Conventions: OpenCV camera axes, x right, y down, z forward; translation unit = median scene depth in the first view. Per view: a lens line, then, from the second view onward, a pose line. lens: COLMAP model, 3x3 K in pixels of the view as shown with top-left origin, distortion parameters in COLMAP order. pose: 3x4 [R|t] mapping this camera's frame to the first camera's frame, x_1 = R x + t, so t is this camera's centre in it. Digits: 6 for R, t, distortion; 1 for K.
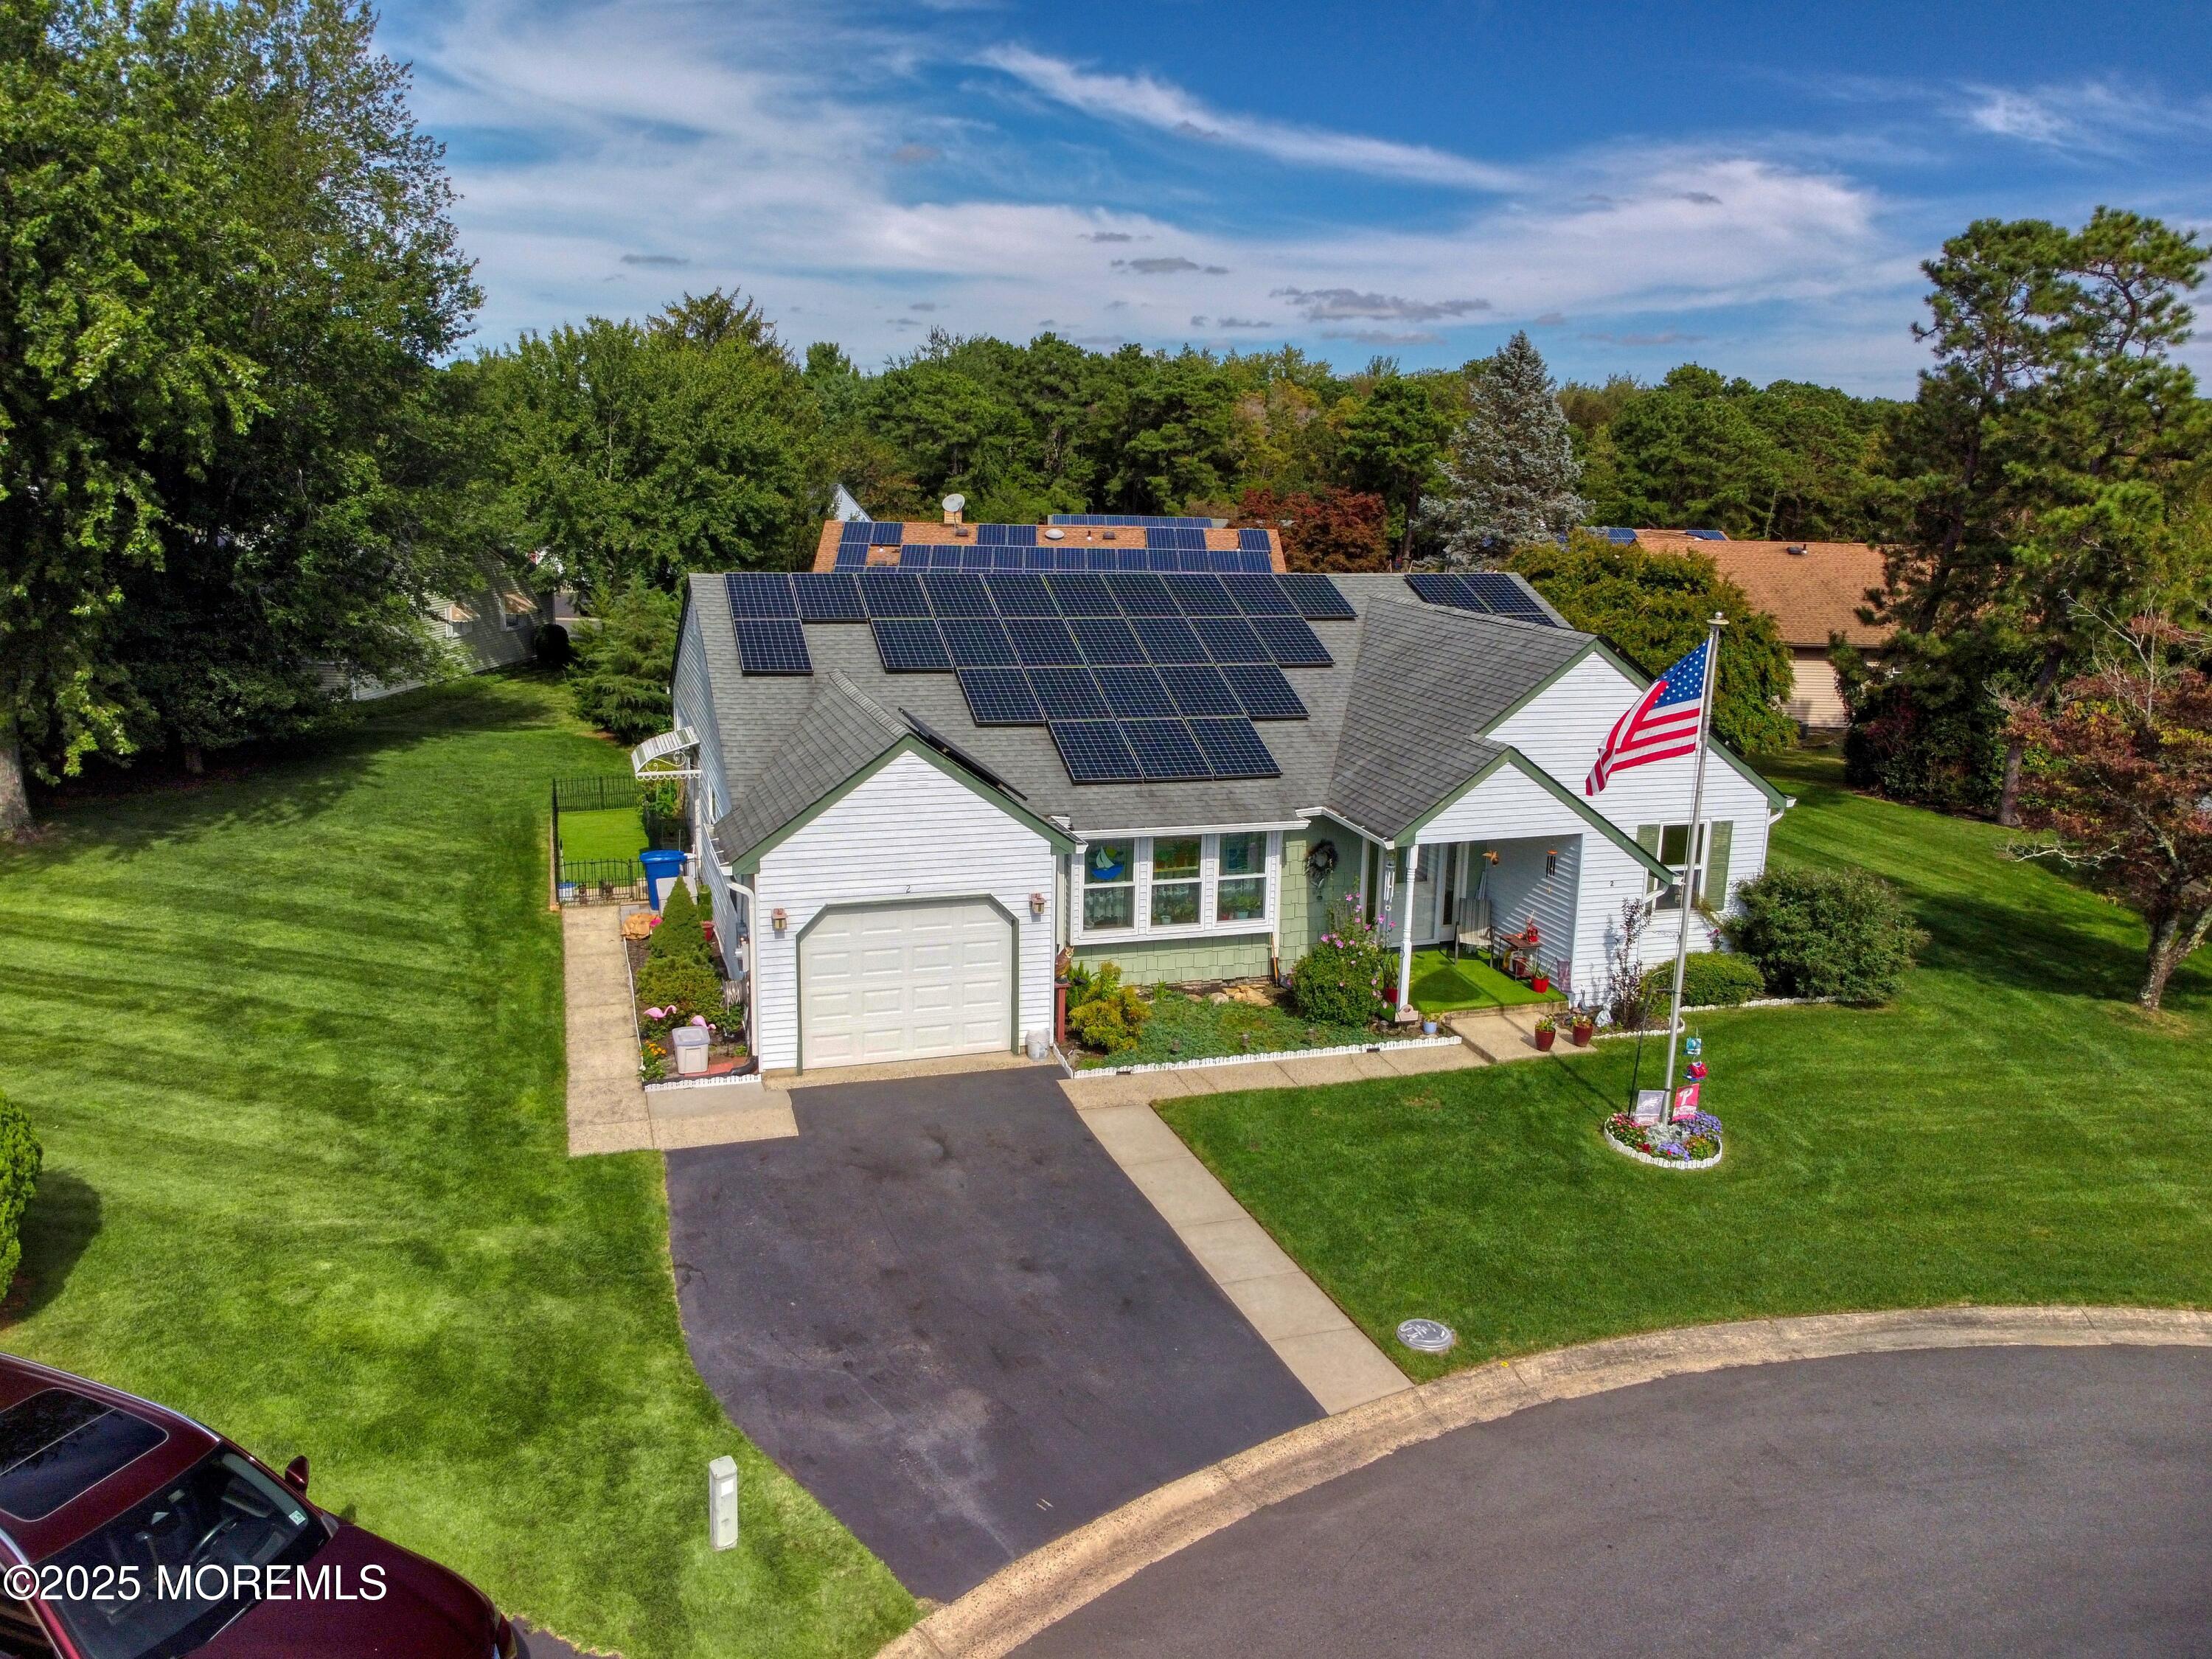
lens RADIAL K [[1708.0, 0, 1101.3], [0, 1708.0, 837.0], [0, 0, 1]] dist [-0.012648, 0.009389]
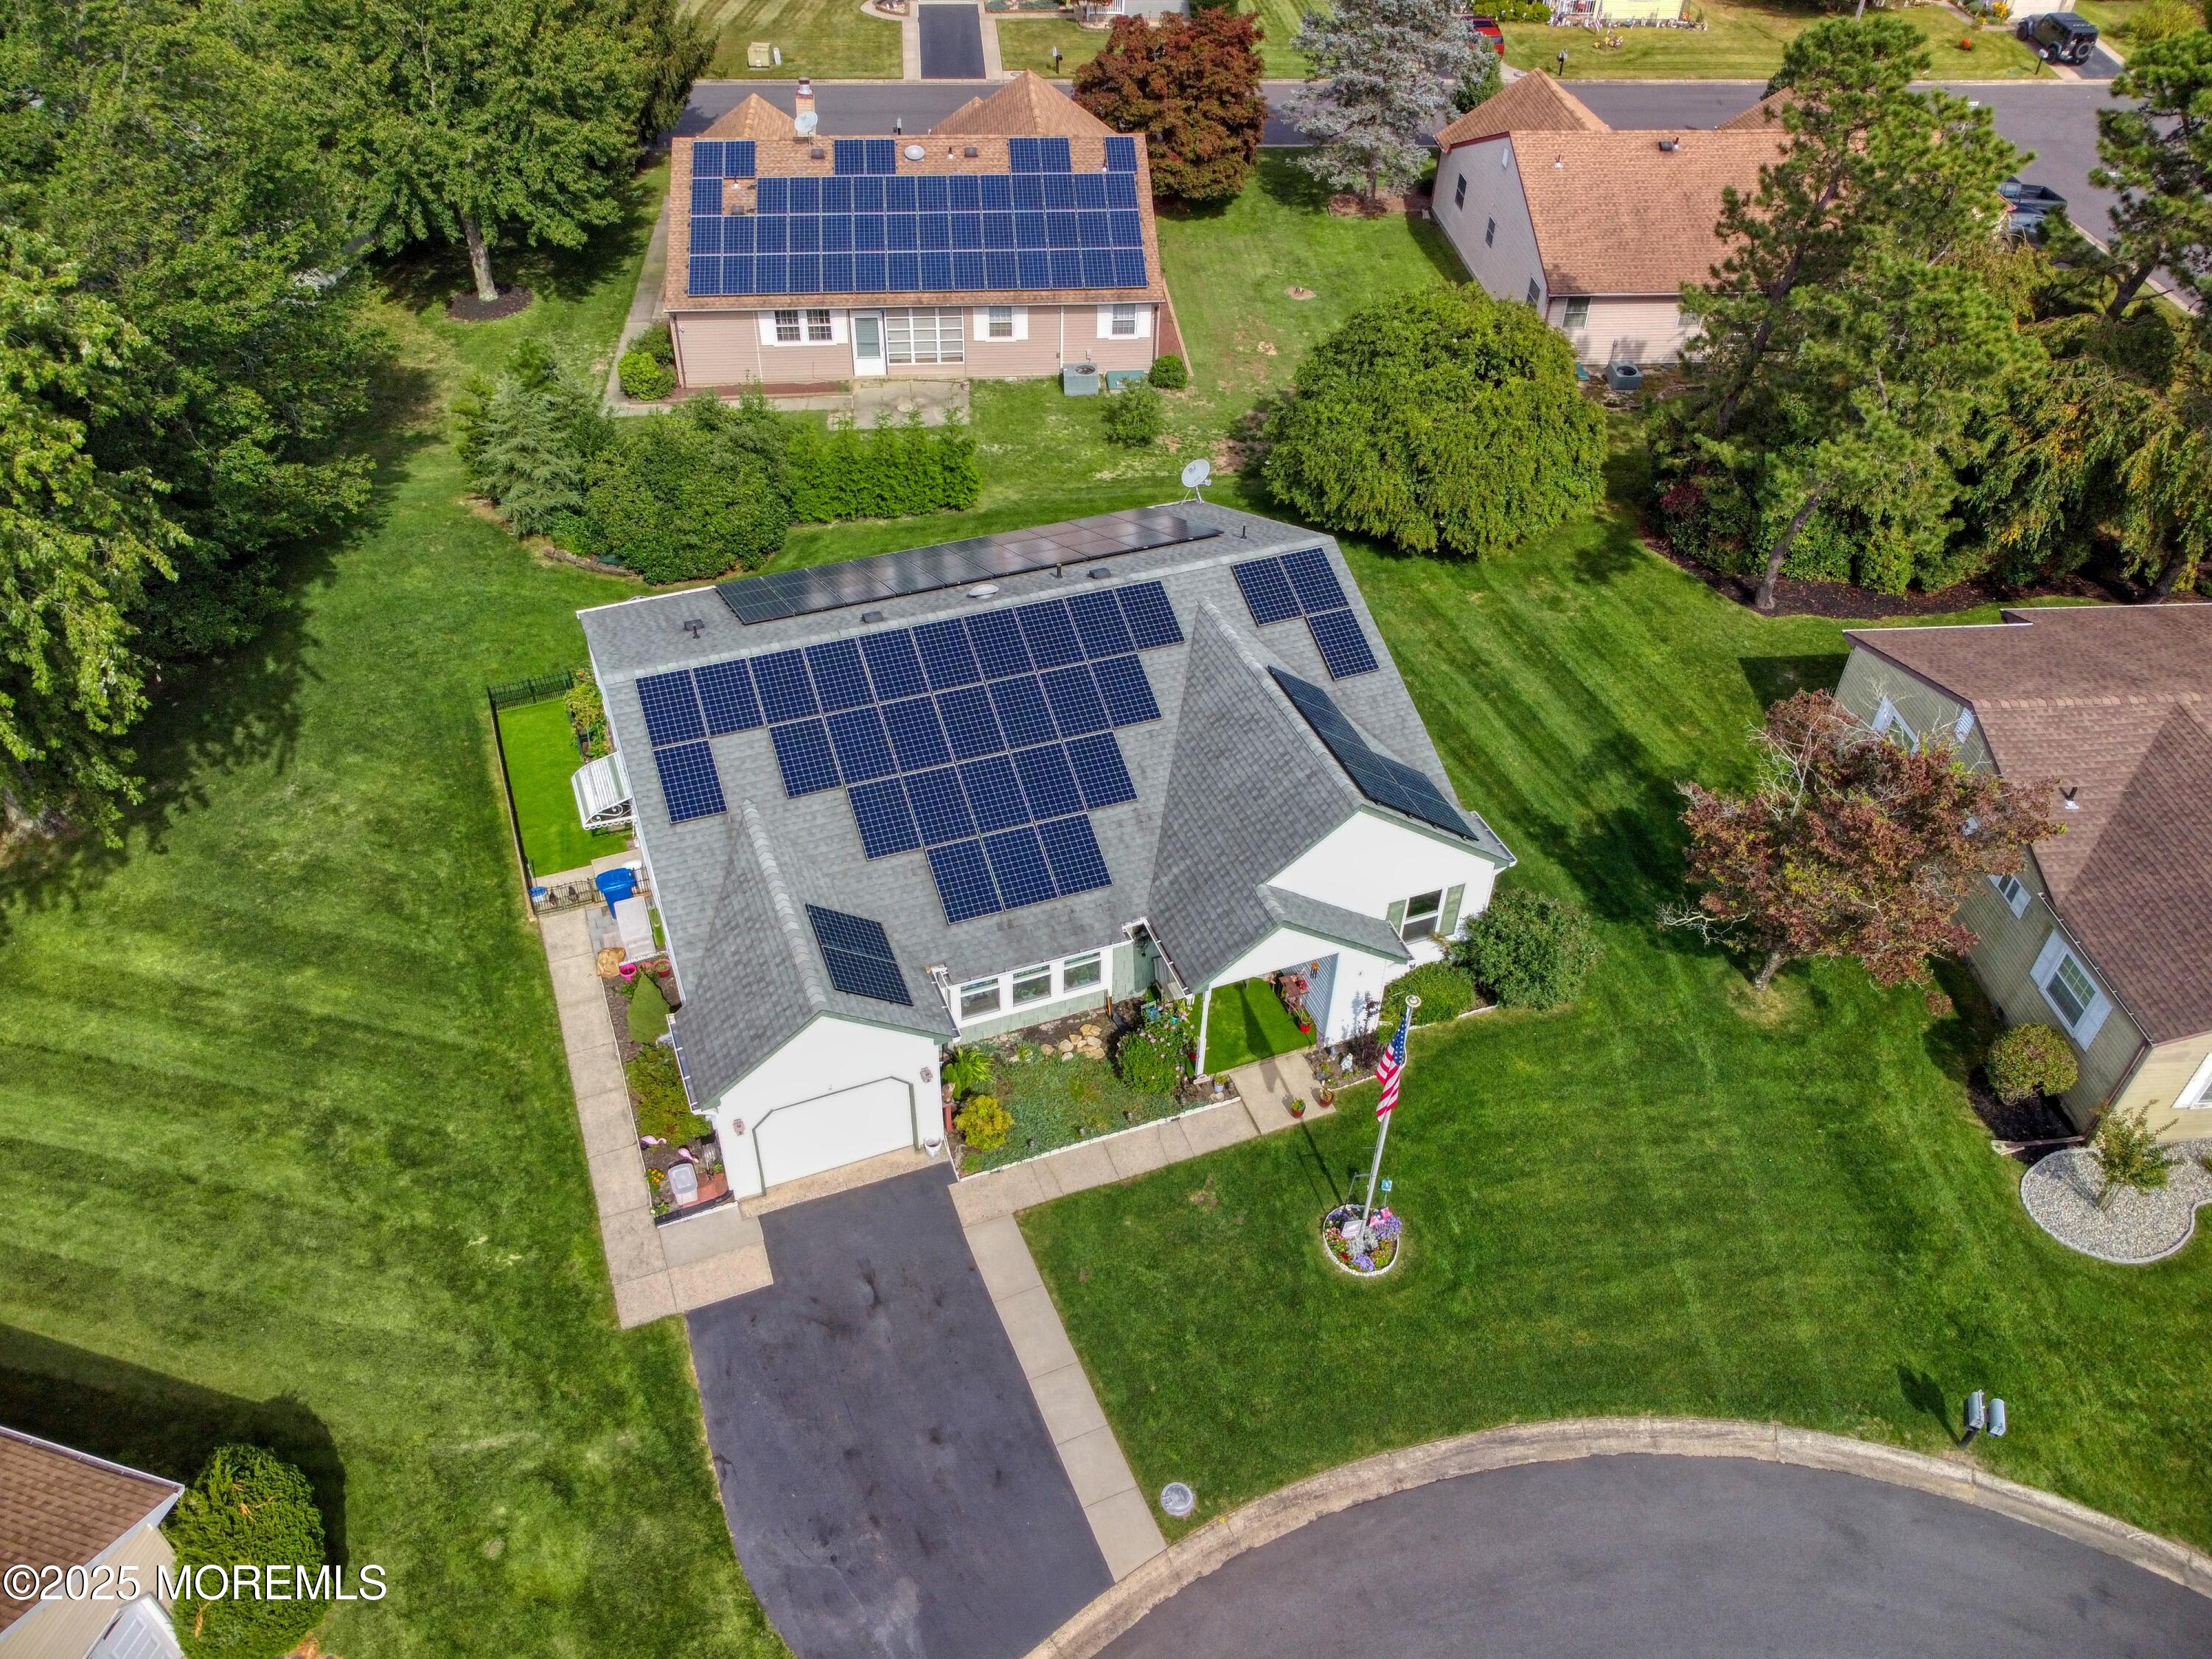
lens RADIAL K [[1708.0, 0, 1109.5], [0, 1708.0, 838.3], [0, 0, 1]] dist [-0.012648, 0.009389]
pose [[0.997902, -0.039532, 0.051279, 0.044688], [0.009310, 0.871350, 0.490574, -0.770820], [-0.064076, -0.489067, 0.869890, -0.093640]]
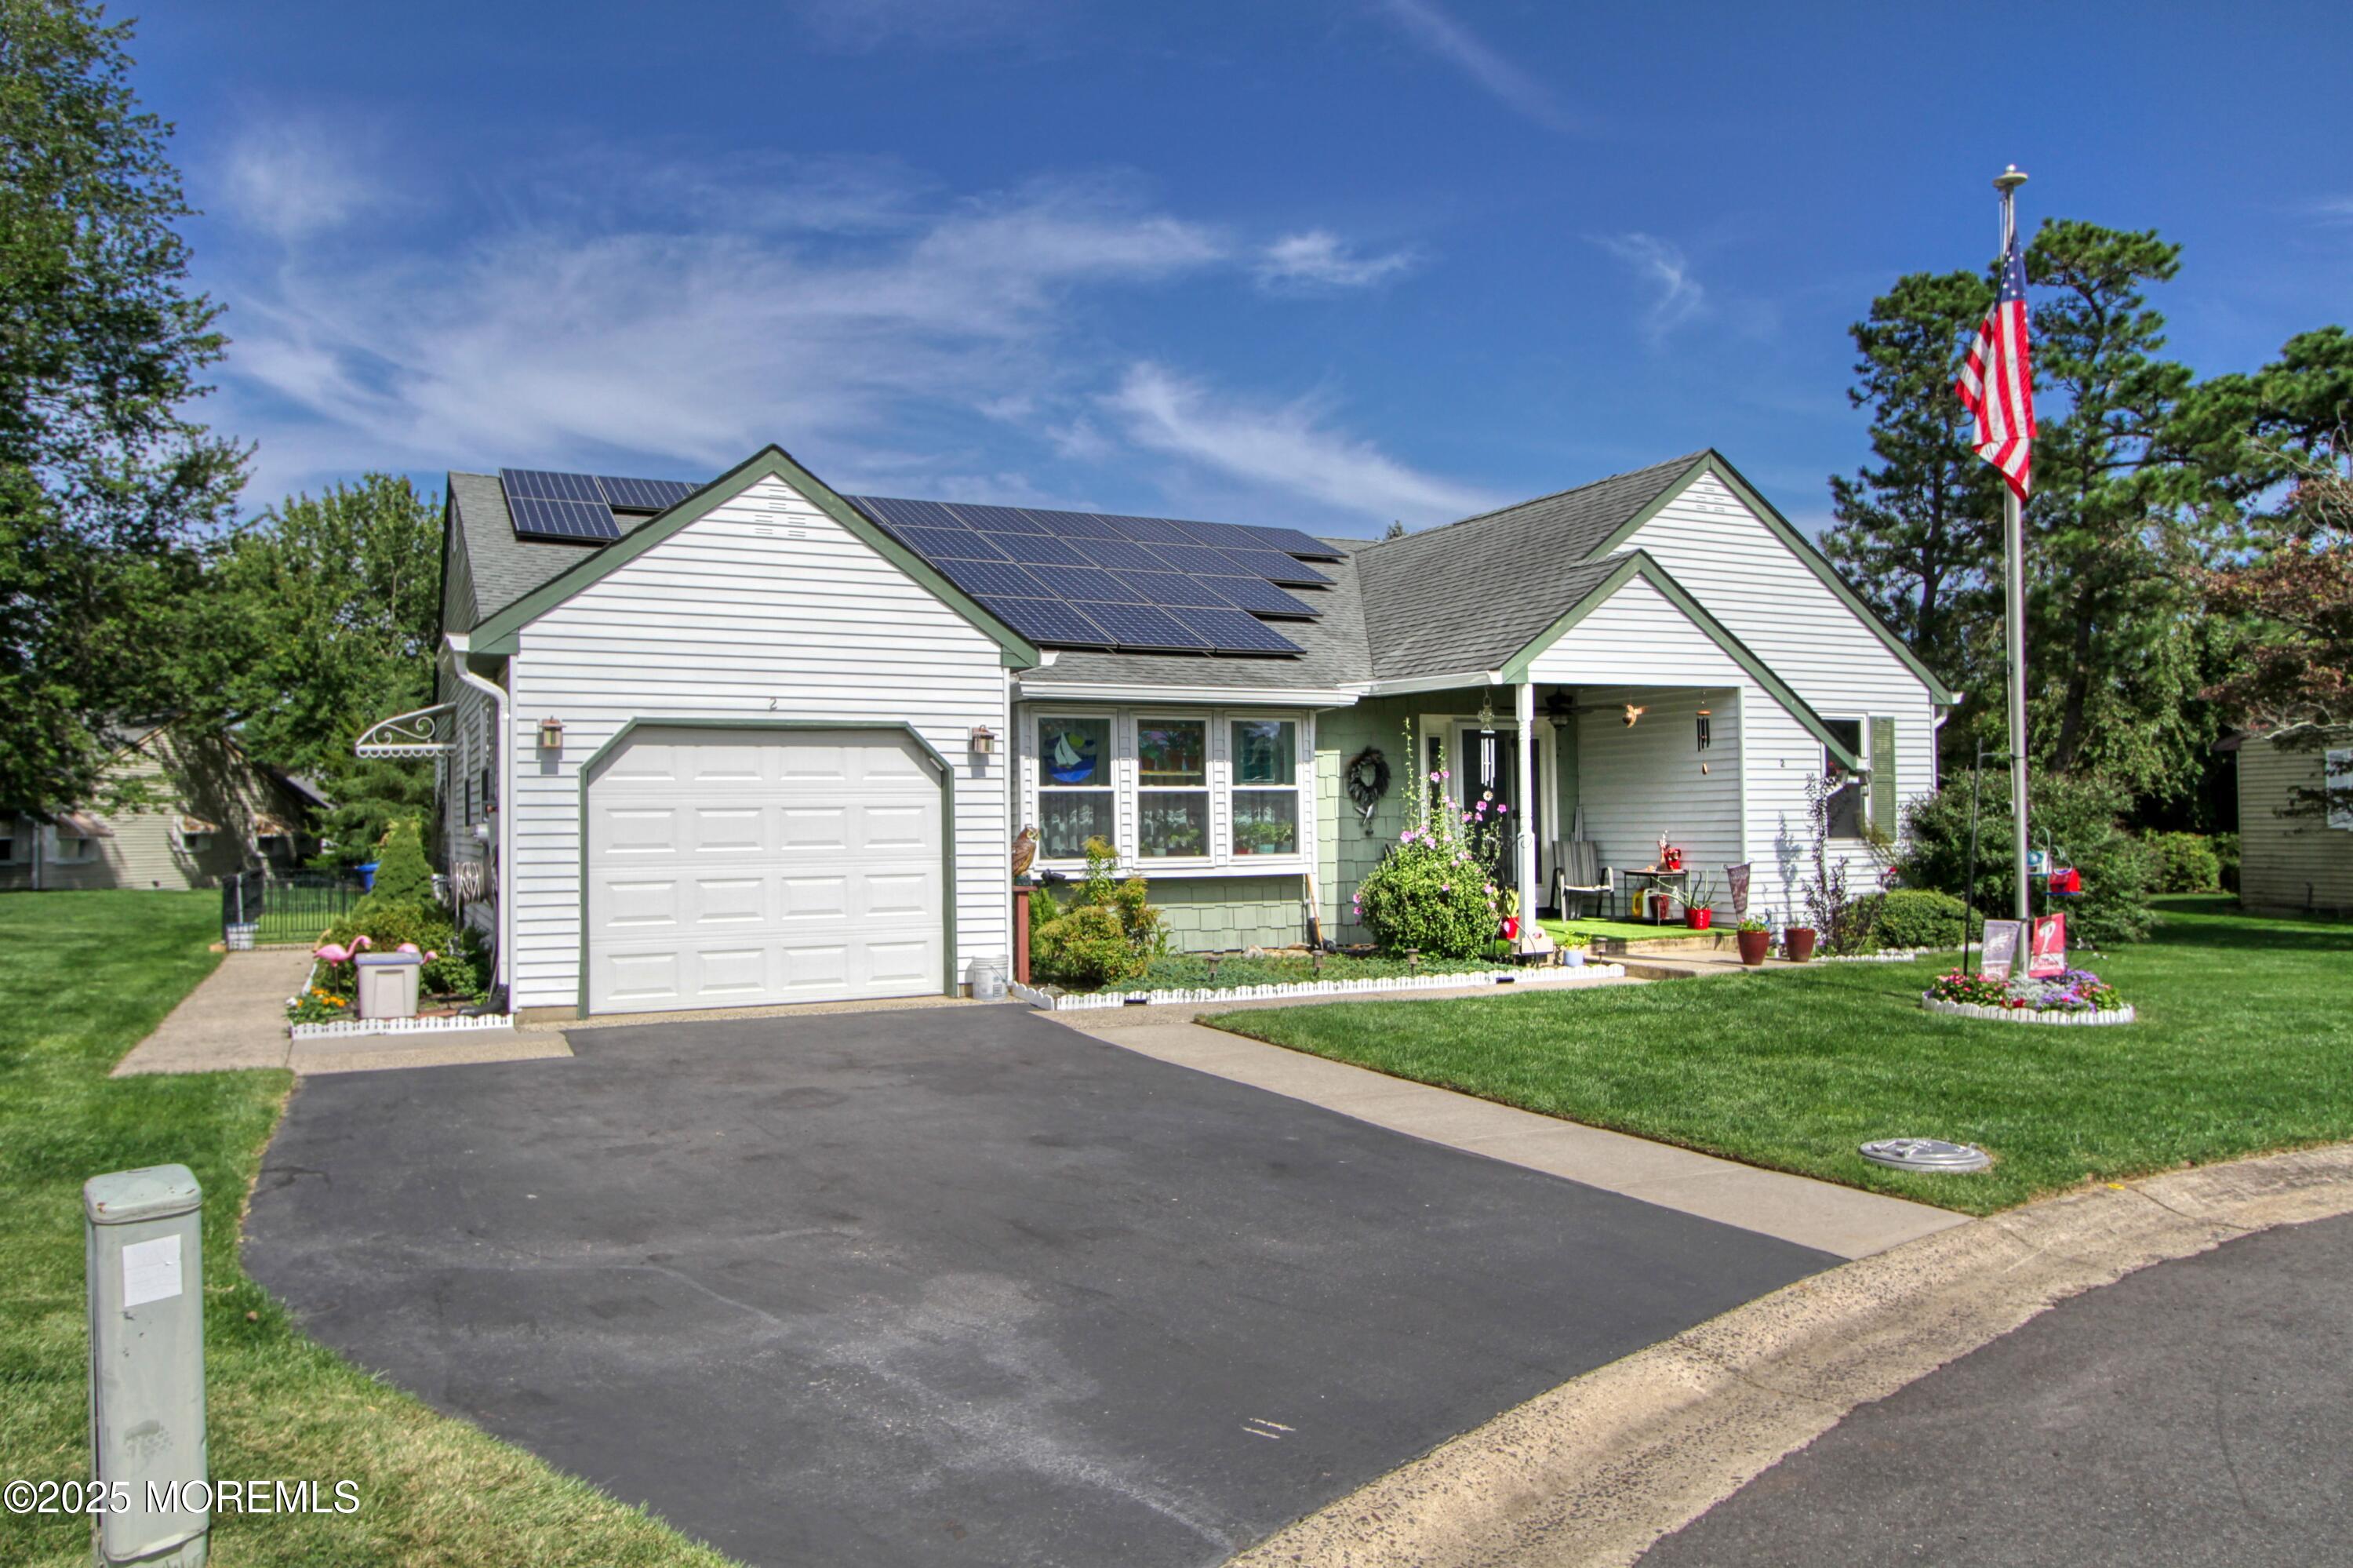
lens RADIAL K [[1686.7, 0, 1175.0], [0, 1686.7, 795.3], [0, 0, 1]] dist [-0.014700, 0.016705]
pose [[0.989183, -0.032112, 0.143128, -0.055638], [0.066361, 0.968149, -0.241422, 0.207934], [-0.130816, 0.248308, 0.959807, 0.392237]]
